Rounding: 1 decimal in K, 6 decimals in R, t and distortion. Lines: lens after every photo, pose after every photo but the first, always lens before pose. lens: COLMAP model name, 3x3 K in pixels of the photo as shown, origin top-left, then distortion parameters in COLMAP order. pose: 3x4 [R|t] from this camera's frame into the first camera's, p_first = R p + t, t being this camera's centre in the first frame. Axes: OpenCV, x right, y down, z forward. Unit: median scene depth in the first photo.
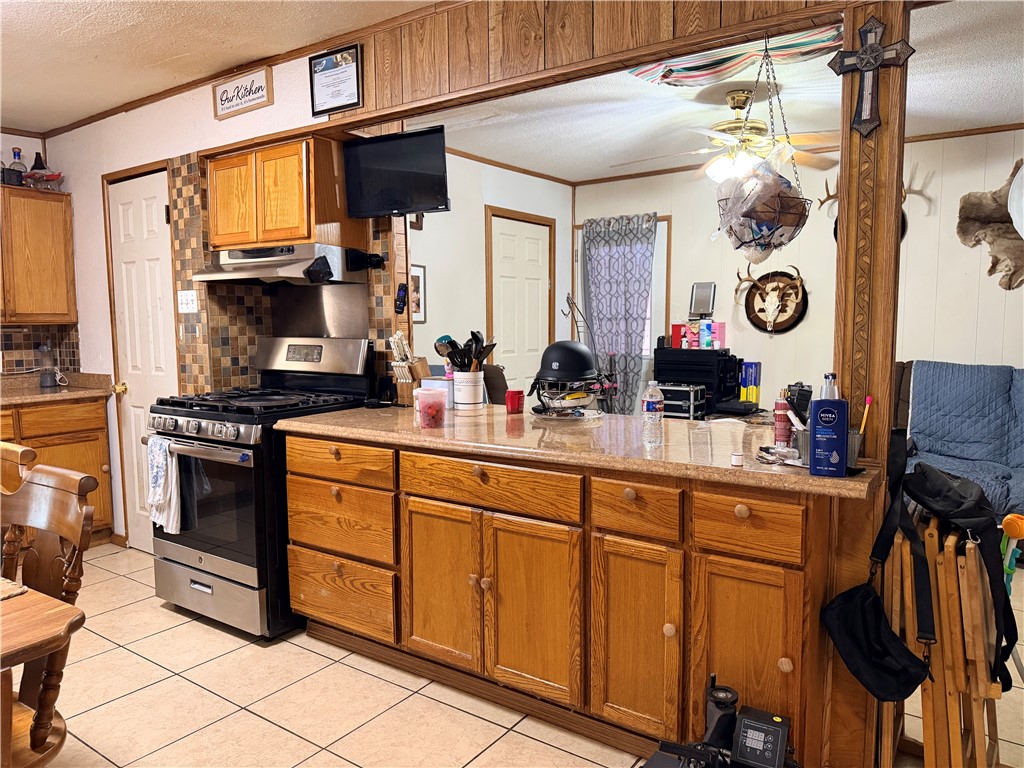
lens RADIAL K [[722.3, 0, 519.3], [0, 722.3, 387.6], [0, 0, 1]] dist [0.076616, -0.096342]
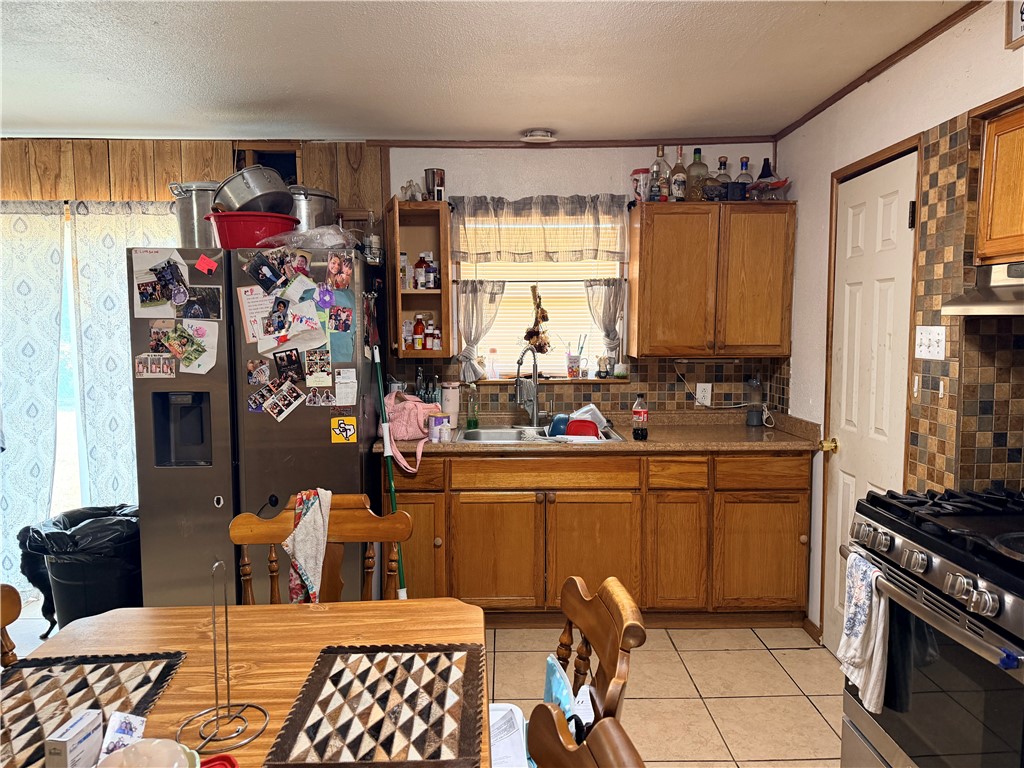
lens RADIAL K [[722.3, 0, 513.5], [0, 722.3, 384.4], [0, 0, 1]] dist [0.076616, -0.096342]
pose [[0.588556, 0.076405, -0.804838, -0.147247], [-0.075221, 0.996381, 0.039581, -0.083513], [0.804949, 0.037245, 0.592173, 0.323669]]
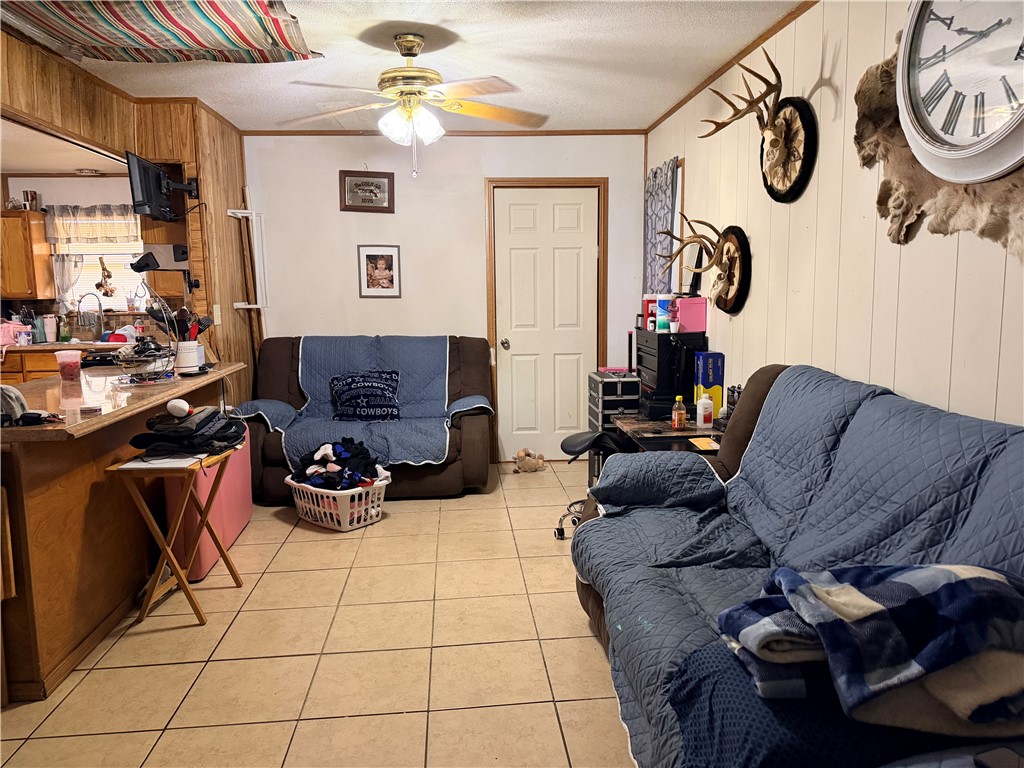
lens RADIAL K [[722.3, 0, 506.7], [0, 722.3, 386.1], [0, 0, 1]] dist [0.076616, -0.096342]
pose [[0.640940, 0.100383, -0.760999, 1.188502], [-0.060968, 0.994937, 0.079893, -0.075331], [0.765166, -0.004811, 0.643815, 0.587522]]
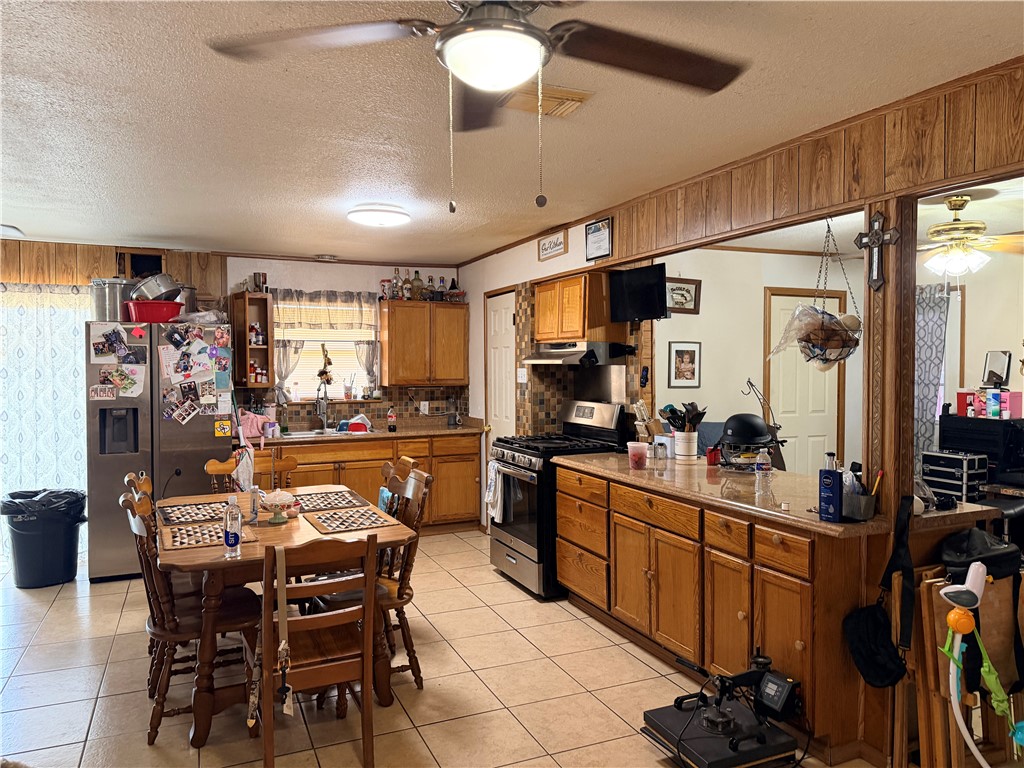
lens RADIAL K [[722.3, 0, 504.3], [0, 722.3, 385.9], [0, 0, 1]] dist [0.076616, -0.096342]
pose [[0.850766, 0.021832, -0.525090, 0.339183], [-0.052522, 0.997667, -0.043617, -0.028978], [0.522913, 0.064687, 0.849928, -0.335422]]
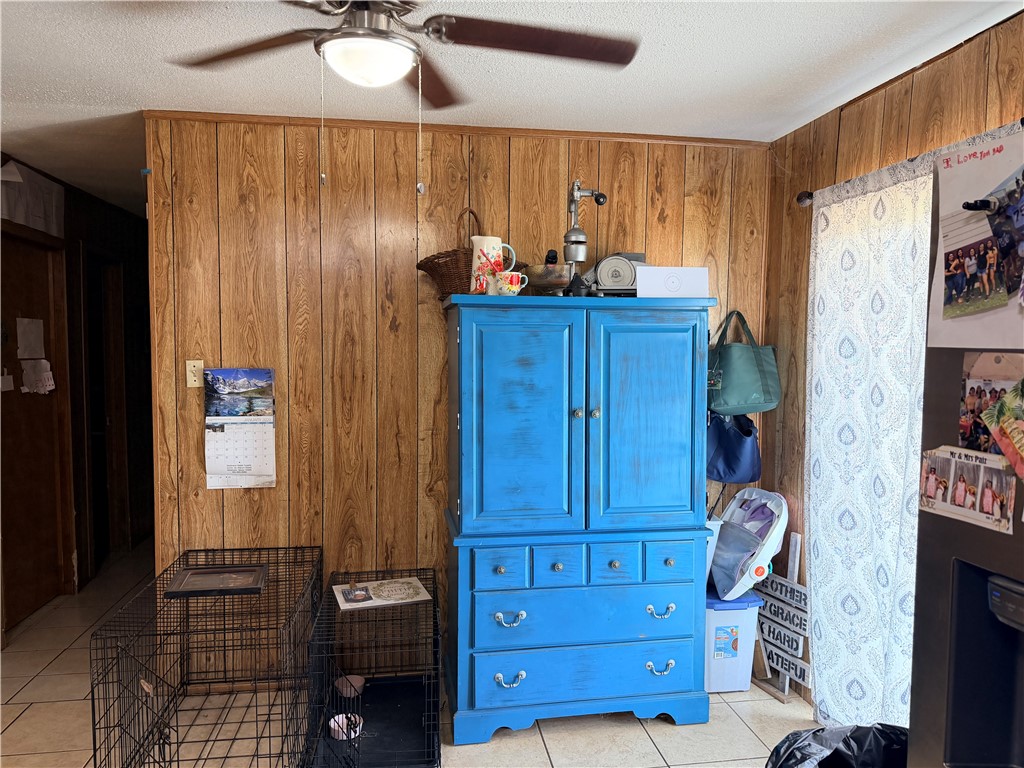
lens RADIAL K [[722.3, 0, 505.7], [0, 722.3, 387.7], [0, 0, 1]] dist [0.076616, -0.096342]
pose [[-0.722033, 0.042103, -0.690577, -0.778595], [-0.066876, 0.989226, 0.130232, -0.106369], [0.688619, 0.140215, -0.711437, 0.581414]]
